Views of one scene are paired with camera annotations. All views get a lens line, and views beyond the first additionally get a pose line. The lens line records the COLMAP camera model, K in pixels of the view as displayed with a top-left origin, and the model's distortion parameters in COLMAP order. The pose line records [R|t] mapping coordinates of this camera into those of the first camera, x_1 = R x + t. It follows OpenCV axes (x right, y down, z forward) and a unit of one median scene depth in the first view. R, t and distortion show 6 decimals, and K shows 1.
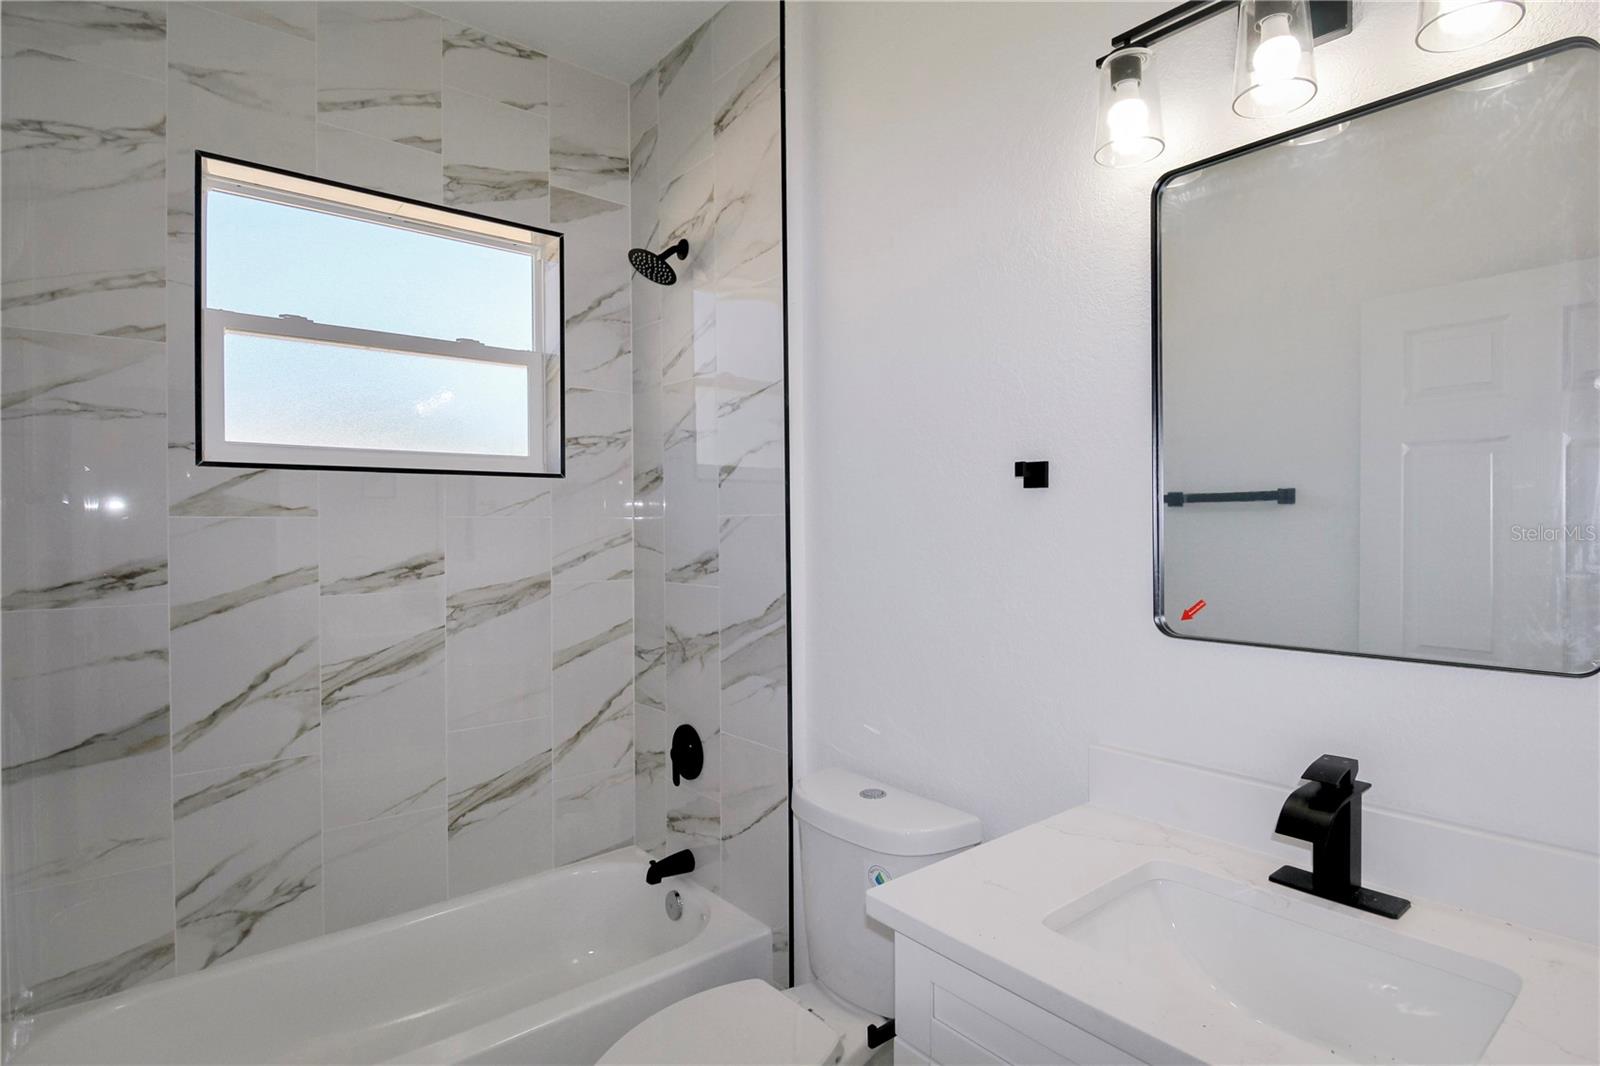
lens RADIAL K [[813.5, 0, 807.3], [0, 813.5, 521.1], [0, 0, 1]] dist [0.005382, -0.013534]
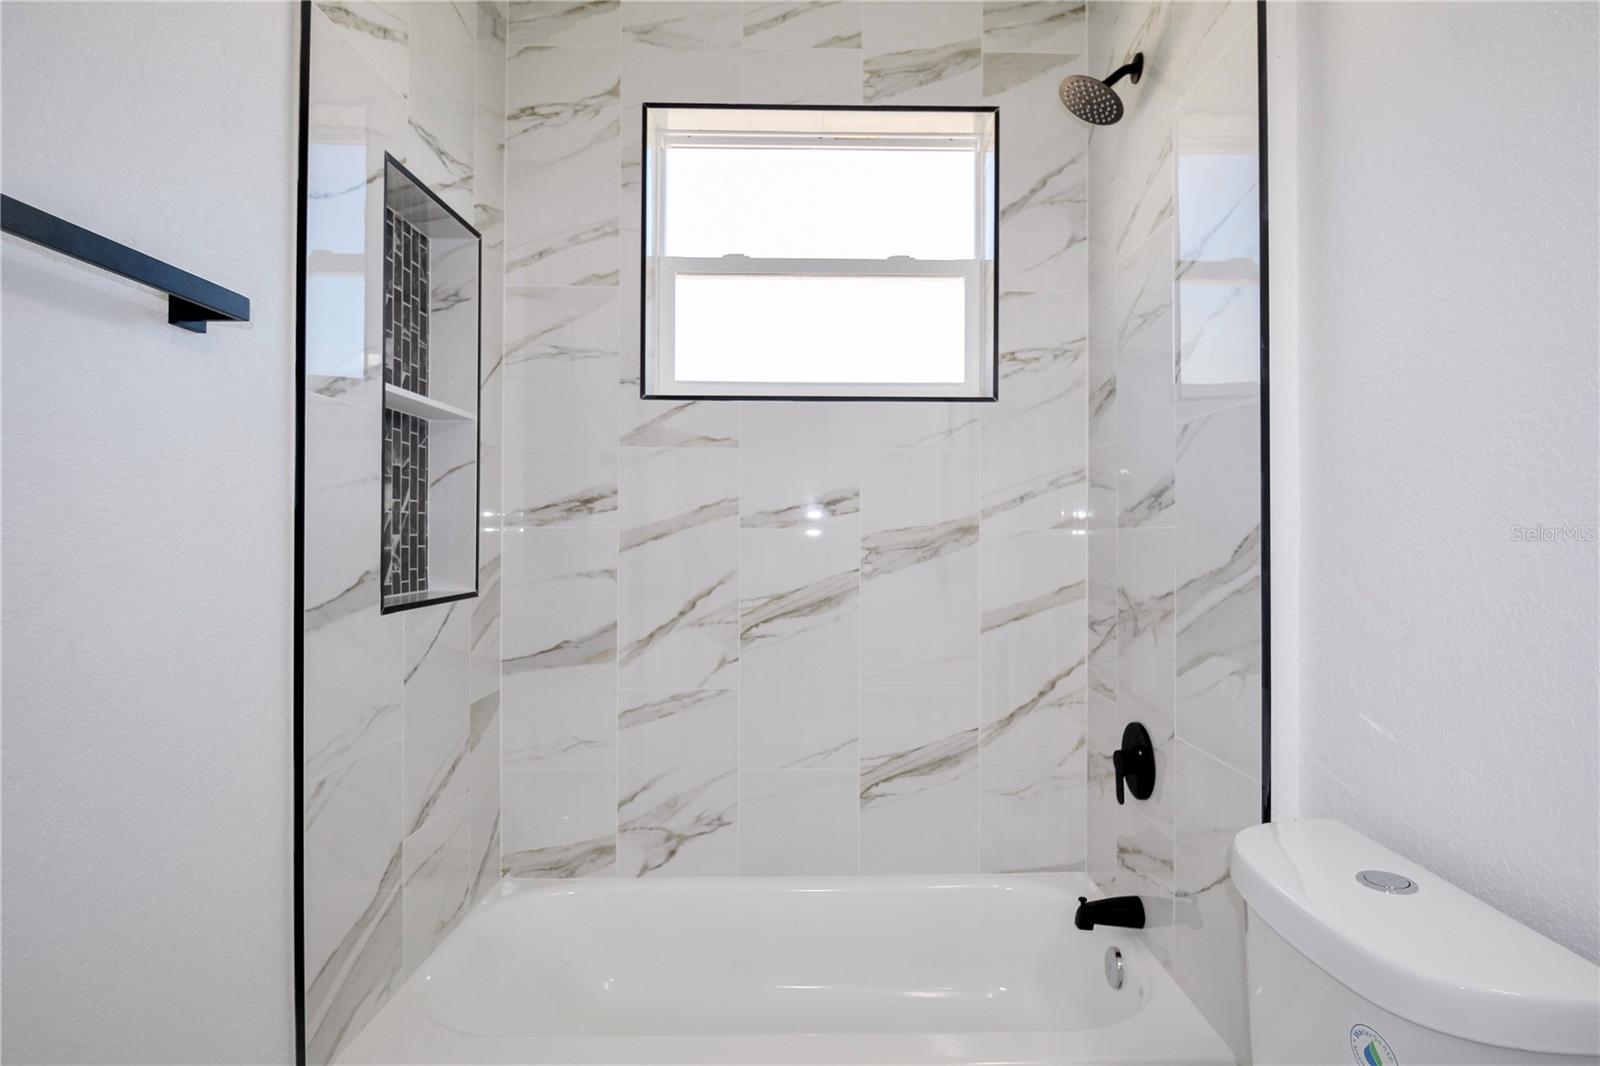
lens RADIAL K [[813.5, 0, 834.3], [0, 813.5, 524.3], [0, 0, 1]] dist [0.005382, -0.013534]
pose [[0.783873, 0.003740, -0.620909, 0.095881], [-0.008894, 0.999947, -0.005205, 0.087812], [0.620857, 0.009603, 0.783865, 0.290144]]
